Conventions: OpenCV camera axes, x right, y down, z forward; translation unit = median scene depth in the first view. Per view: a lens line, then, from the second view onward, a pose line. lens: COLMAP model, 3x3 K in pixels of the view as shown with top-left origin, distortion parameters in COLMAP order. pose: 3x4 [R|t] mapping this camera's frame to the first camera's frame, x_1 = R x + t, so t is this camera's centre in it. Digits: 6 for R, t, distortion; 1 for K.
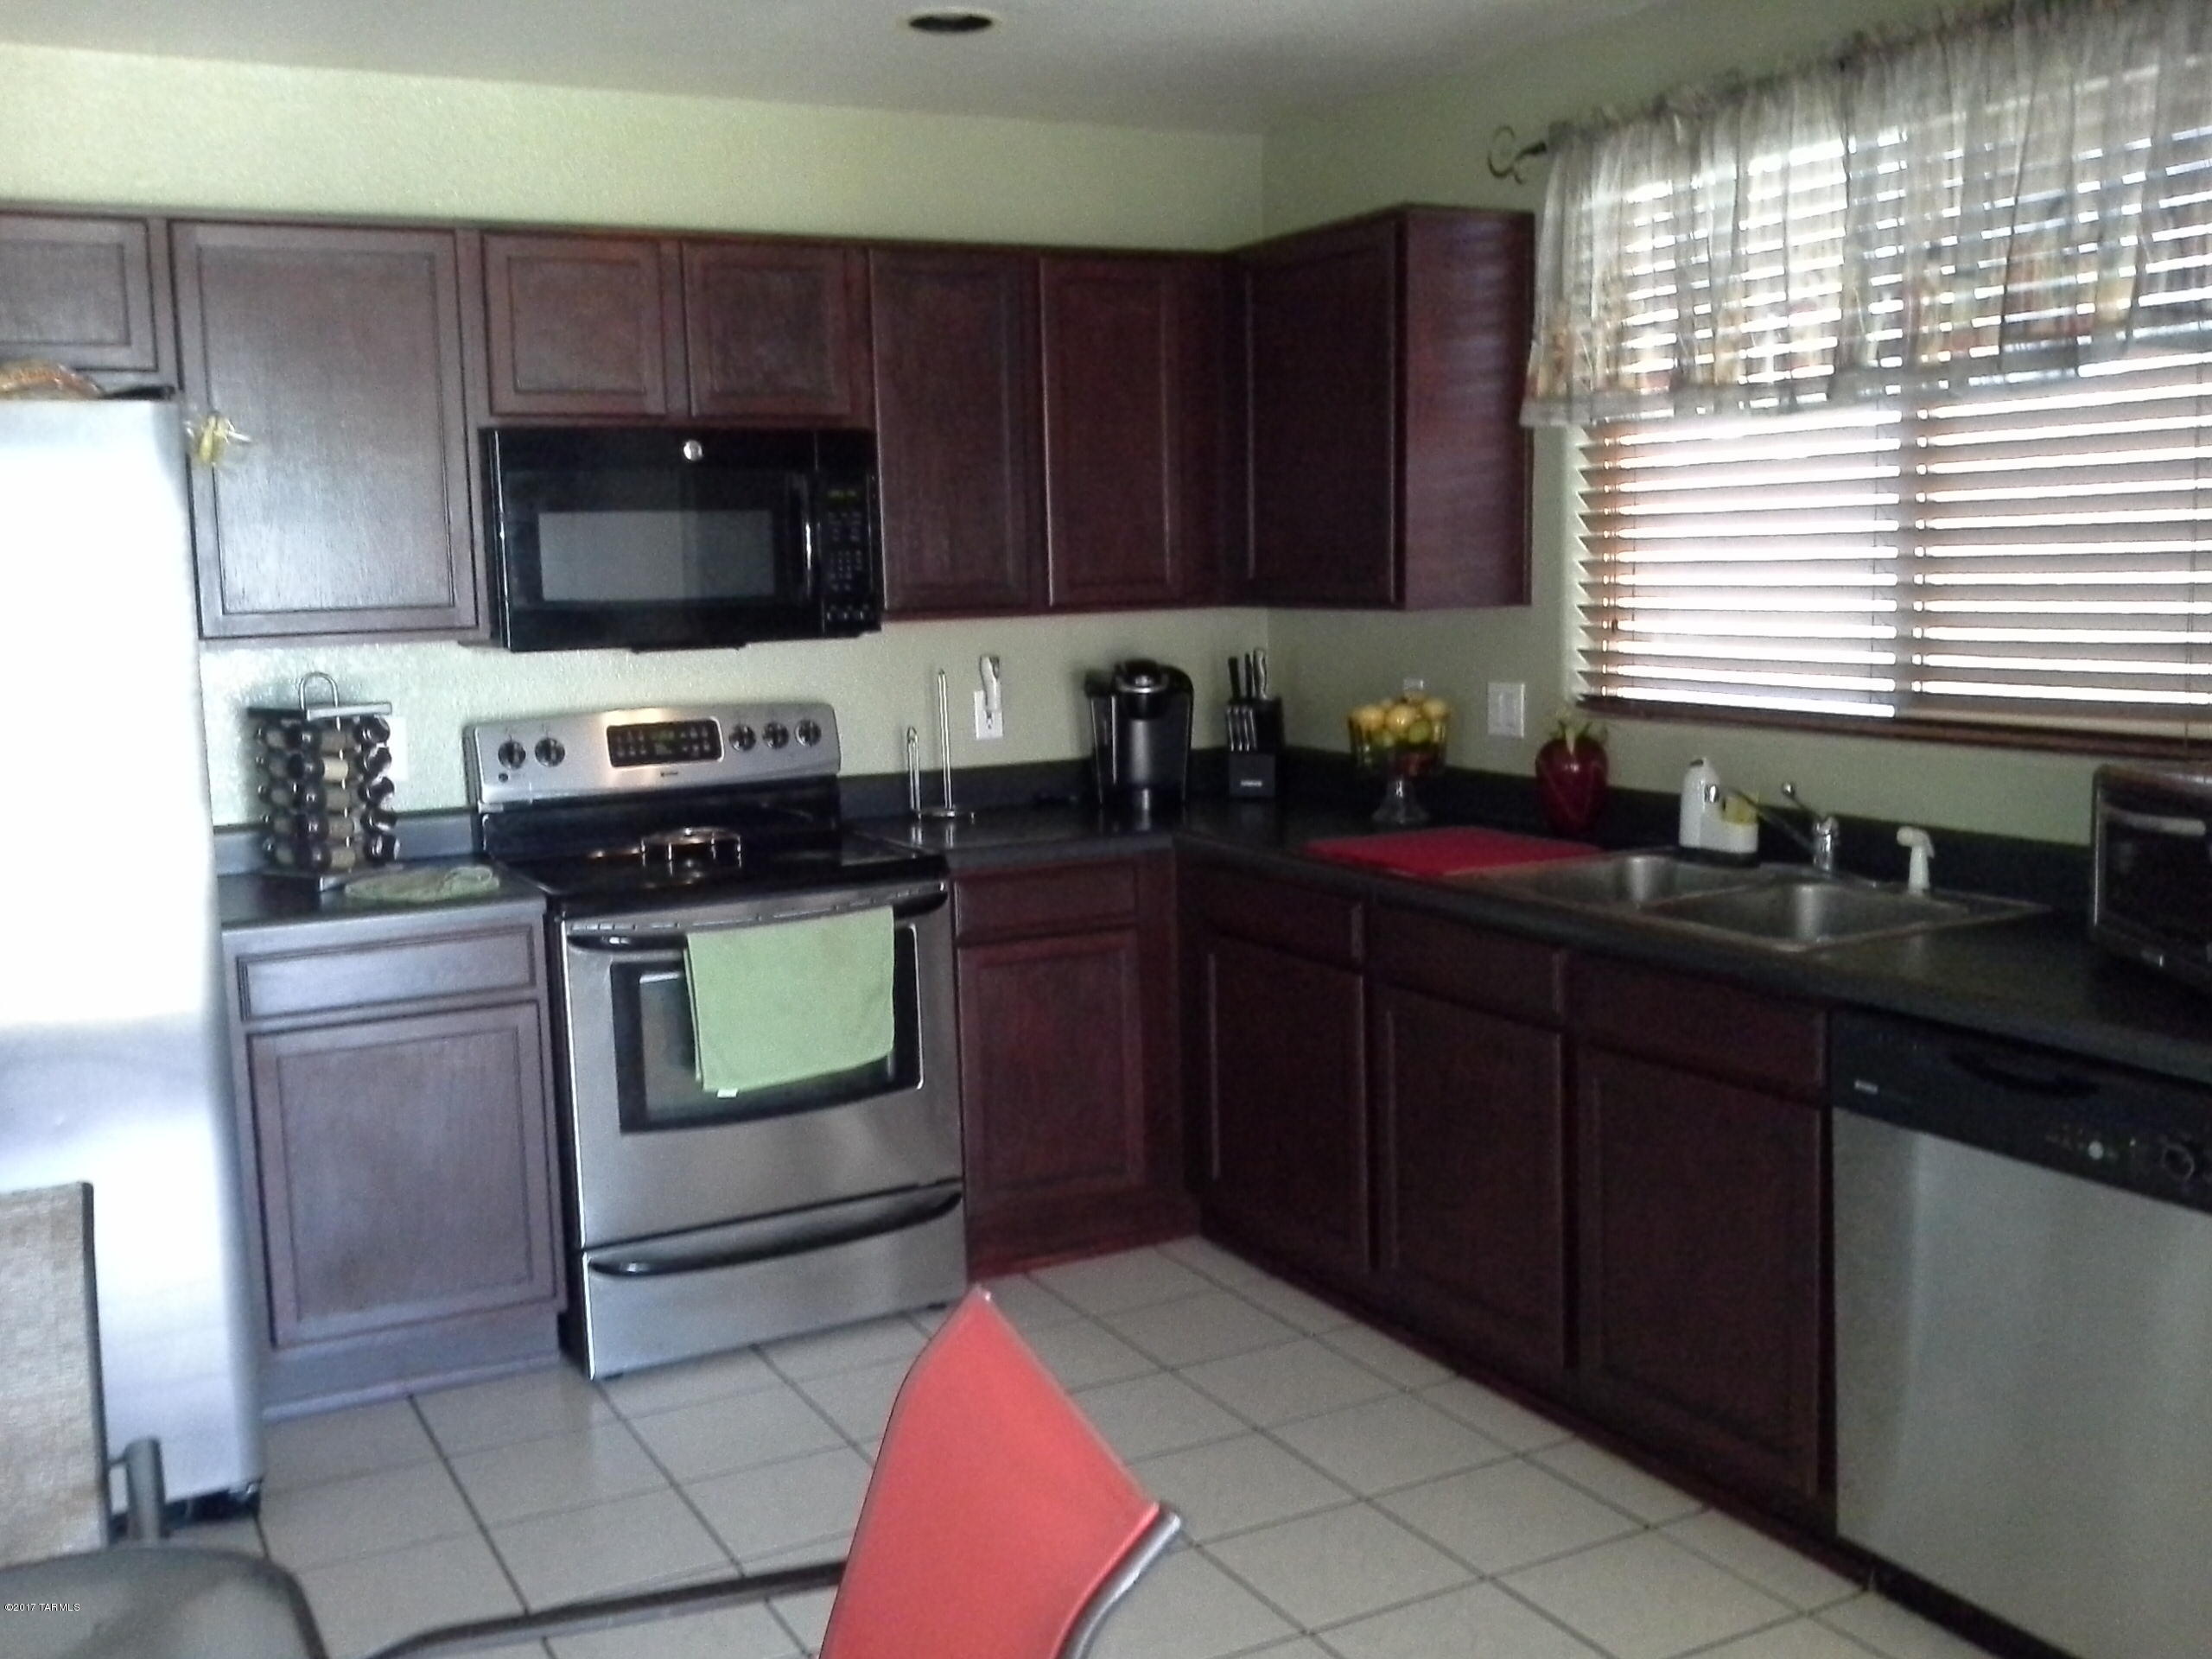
lens RADIAL K [[2138.8, 0, 1103.0], [0, 2138.8, 828.4], [0, 0, 1]] dist [0.025739, 0.000000]
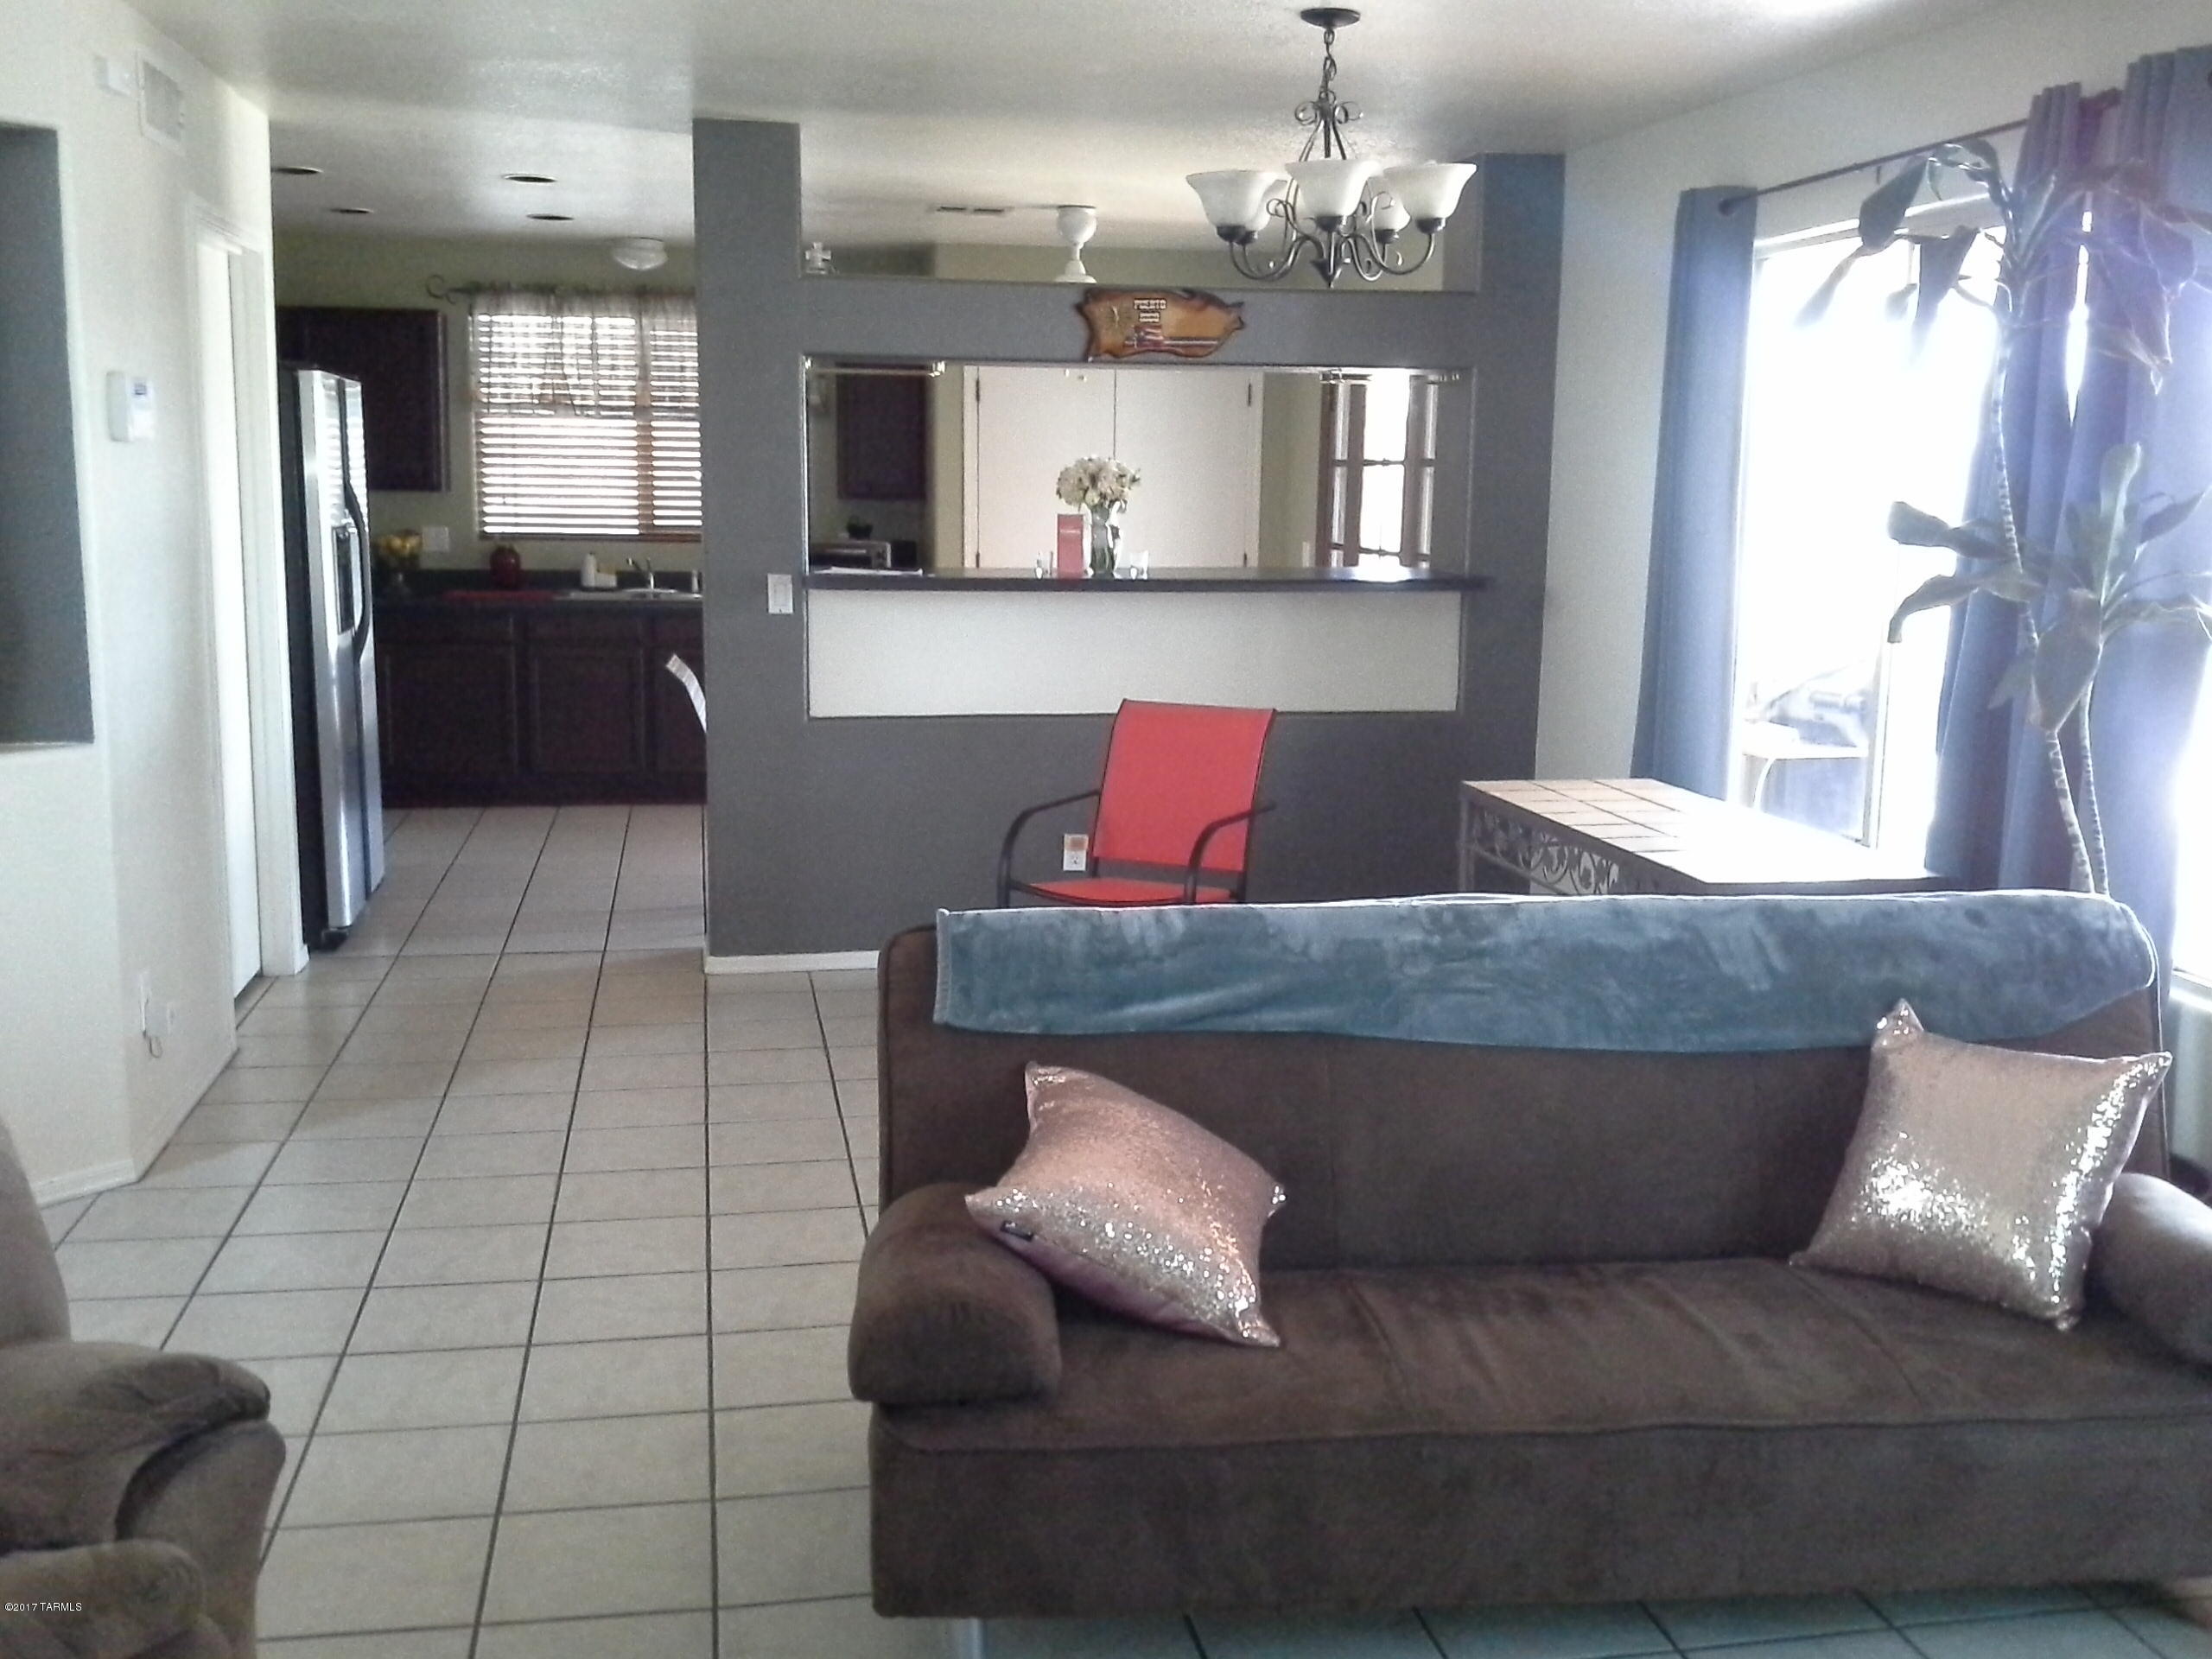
lens RADIAL K [[2138.8, 0, 1104.1], [0, 2138.8, 829.8], [0, 0, 1]] dist [0.025739, 0.000000]
pose [[0.286220, -0.119657, 0.950663, -1.943704], [0.106427, 0.990003, 0.092566, 0.120323], [-0.952235, 0.074682, 0.296093, -0.299804]]
